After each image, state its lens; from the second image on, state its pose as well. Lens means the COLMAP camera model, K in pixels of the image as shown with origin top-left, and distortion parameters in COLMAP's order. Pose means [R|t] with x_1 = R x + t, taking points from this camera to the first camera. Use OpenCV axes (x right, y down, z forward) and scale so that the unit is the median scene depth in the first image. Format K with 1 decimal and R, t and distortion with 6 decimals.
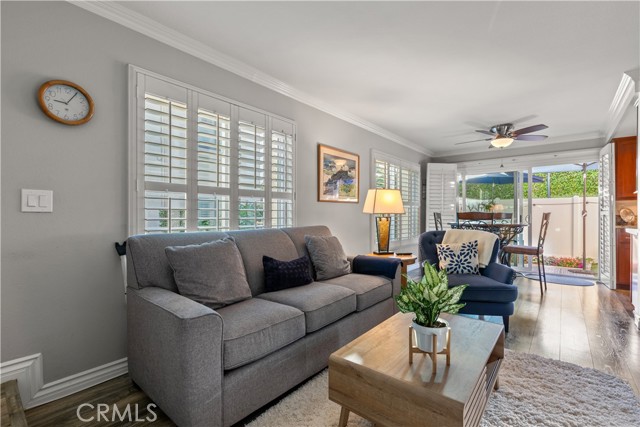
lens RADIAL K [[290.3, 0, 318.8], [0, 290.3, 212.4], [0, 0, 1]] dist [0.004918, 0.000588]
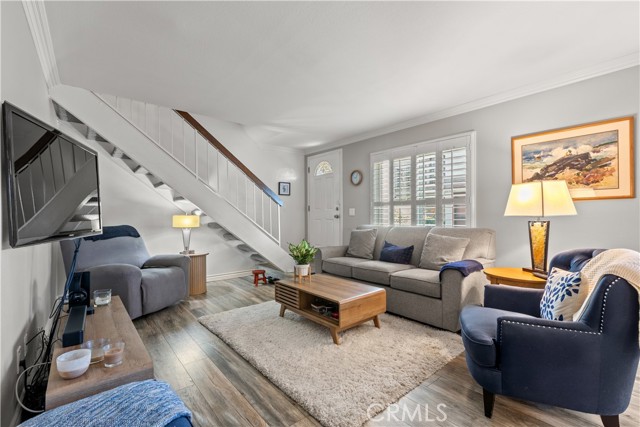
lens RADIAL K [[290.3, 0, 321.5], [0, 290.3, 214.4], [0, 0, 1]] dist [0.004918, 0.000588]
pose [[-0.180514, -0.020514, -0.983358, 1.160274], [-0.012293, 0.999751, -0.018600, 0.024644], [0.983496, 0.008731, -0.180721, 0.704190]]
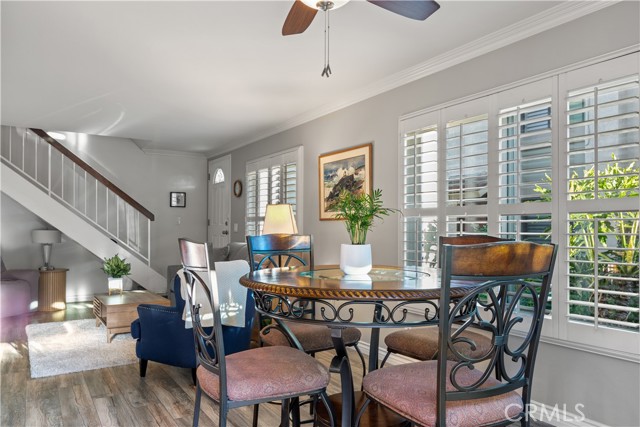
lens RADIAL K [[466.1, 0, 319.3], [0, 466.1, 218.0], [0, 0, 1]] dist [0.008887, 0.001684]
pose [[-0.299917, -0.039503, -0.953147, 1.604750], [-0.018389, 0.999196, -0.035626, 0.005007], [0.953788, 0.006842, -0.300403, 1.700290]]
